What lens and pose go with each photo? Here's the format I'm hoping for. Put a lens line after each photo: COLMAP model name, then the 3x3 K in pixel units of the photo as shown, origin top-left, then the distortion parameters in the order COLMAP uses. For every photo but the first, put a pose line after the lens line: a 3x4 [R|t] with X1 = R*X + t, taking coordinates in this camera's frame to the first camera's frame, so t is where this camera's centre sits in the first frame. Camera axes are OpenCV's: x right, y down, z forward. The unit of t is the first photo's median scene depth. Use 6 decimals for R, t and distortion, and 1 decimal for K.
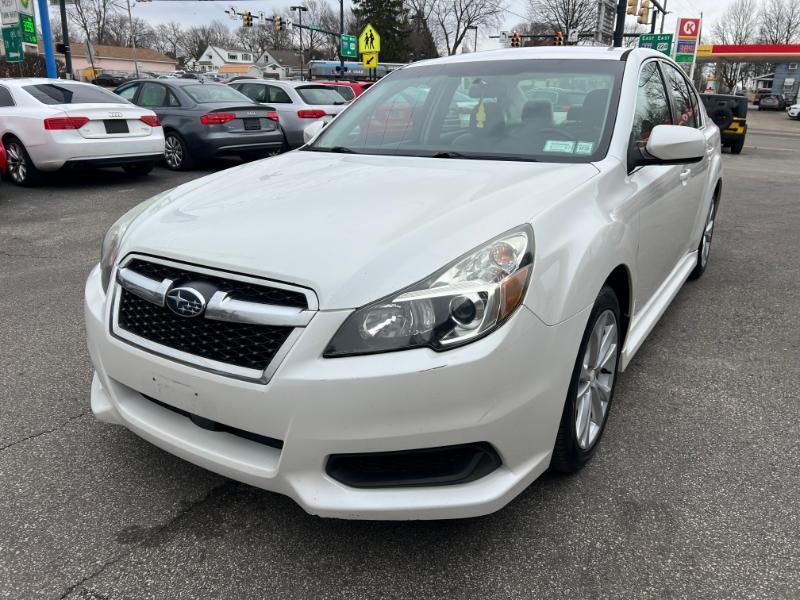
lens RADIAL K [[595.5, 0, 400.0], [0, 595.5, 300.0], [0, 0, 1]] dist [0.043827, -0.043144]
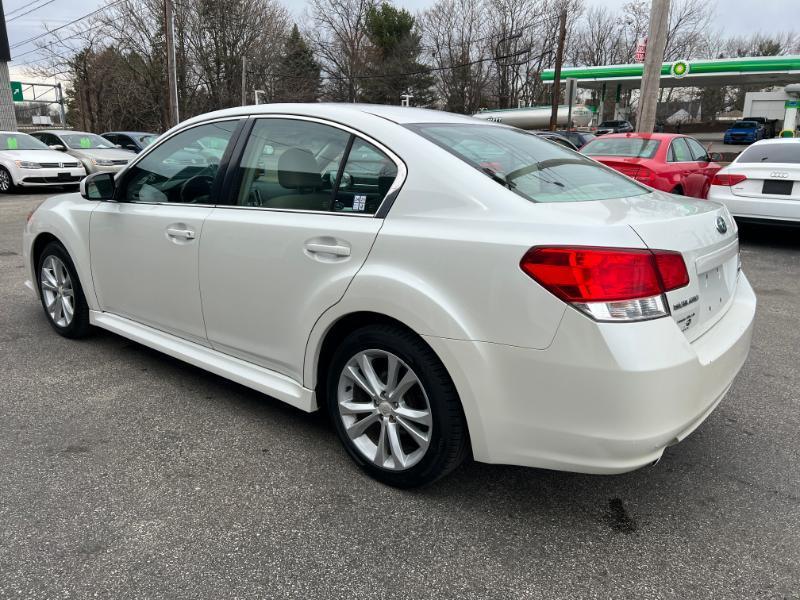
lens RADIAL K [[593.5, 0, 404.3], [0, 593.5, 298.7], [0, 0, 1]] dist [0.050840, -0.055399]
pose [[-0.088849, 0.250201, -0.964108, 0.118904], [-0.337232, 0.903215, 0.265477, -0.041668], [0.937220, 0.348716, 0.004126, 0.115980]]
